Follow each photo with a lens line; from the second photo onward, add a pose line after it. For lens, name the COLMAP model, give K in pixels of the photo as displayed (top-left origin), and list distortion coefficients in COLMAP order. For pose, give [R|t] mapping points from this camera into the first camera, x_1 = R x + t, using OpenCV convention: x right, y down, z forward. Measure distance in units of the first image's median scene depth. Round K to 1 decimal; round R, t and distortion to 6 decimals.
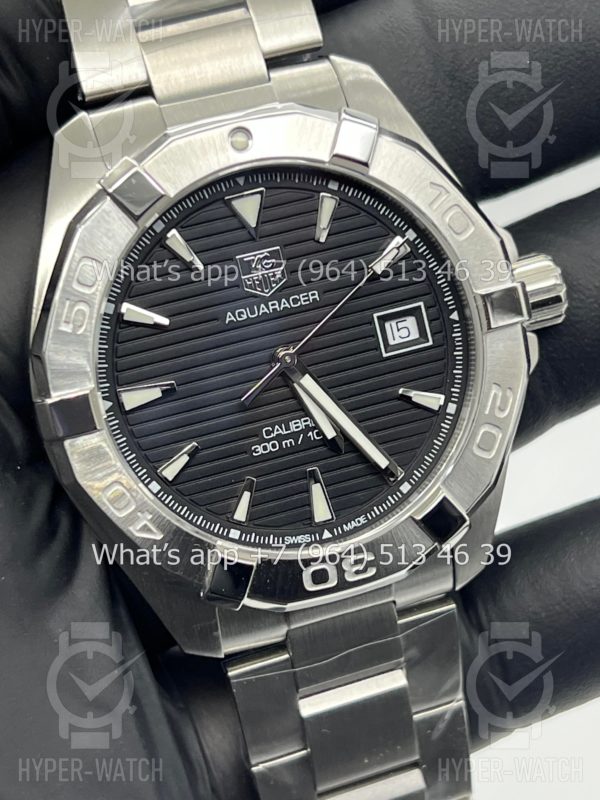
lens RADIAL K [[1847.0, 0, 298.2], [0, 1847.0, 397.8], [0, 0, 1]] dist [0.208175, 0.000000]
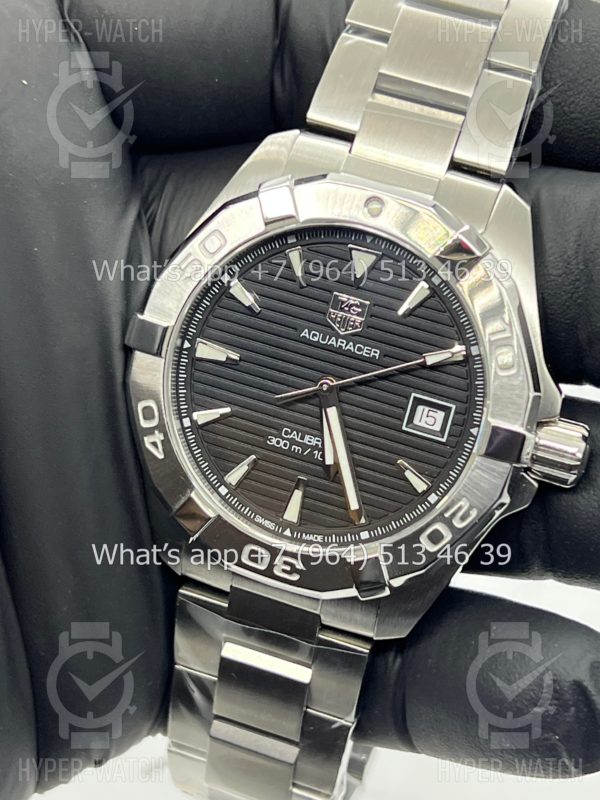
lens RADIAL K [[1847.0, 0, 299.2], [0, 1847.0, 395.3], [0, 0, 1]] dist [0.208175, 0.000000]
pose [[0.775469, 0.499693, -0.385947, 0.439881], [-0.496071, 0.860341, 0.117163, -0.146393], [0.390591, 0.100600, 0.915051, -0.096362]]
